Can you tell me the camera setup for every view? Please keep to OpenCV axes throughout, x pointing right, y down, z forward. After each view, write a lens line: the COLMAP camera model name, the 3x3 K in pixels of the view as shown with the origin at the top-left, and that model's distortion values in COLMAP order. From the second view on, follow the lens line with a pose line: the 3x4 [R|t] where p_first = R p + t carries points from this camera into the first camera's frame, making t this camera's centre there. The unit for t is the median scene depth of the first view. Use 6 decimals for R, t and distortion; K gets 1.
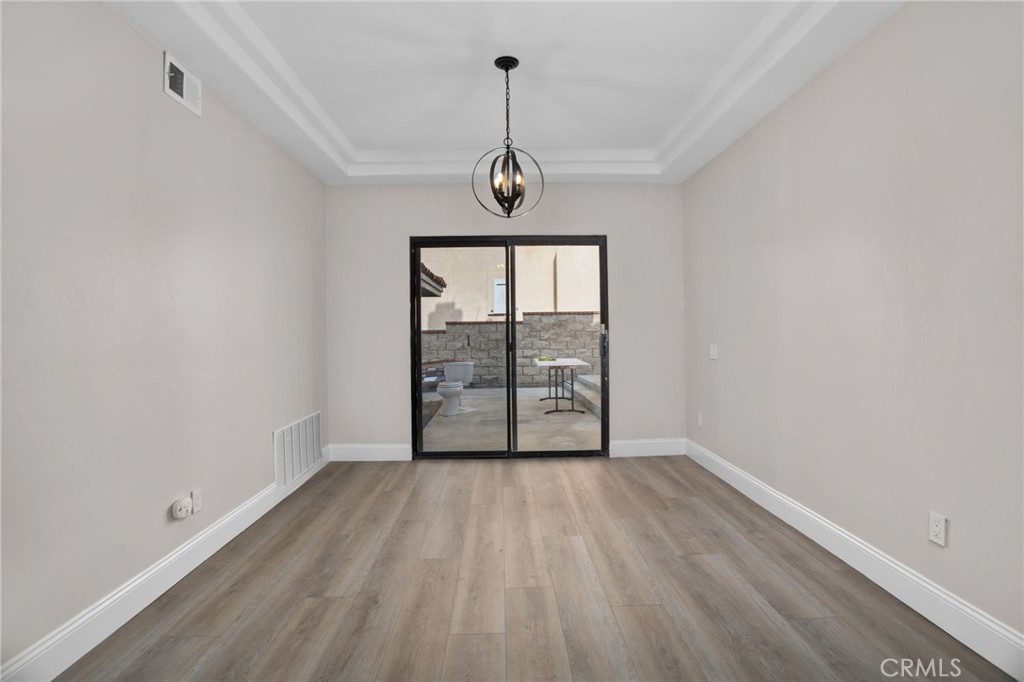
lens RADIAL K [[509.2, 0, 515.2], [0, 509.2, 338.1], [0, 0, 1]] dist [-0.044400, 0.003954]
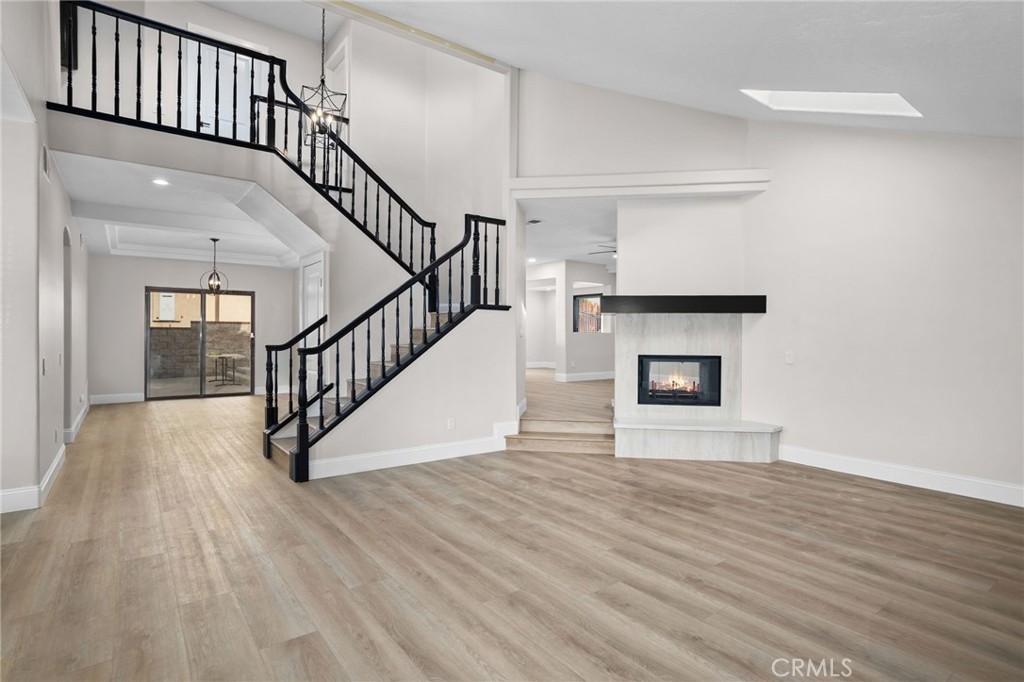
lens RADIAL K [[509.2, 0, 508.3], [0, 509.2, 340.7], [0, 0, 1]] dist [-0.044400, 0.003954]
pose [[0.810316, 0.013634, 0.585835, -0.186067], [-0.009348, 0.999903, -0.010340, 0.015700], [-0.585919, 0.002902, 0.810364, -1.287657]]
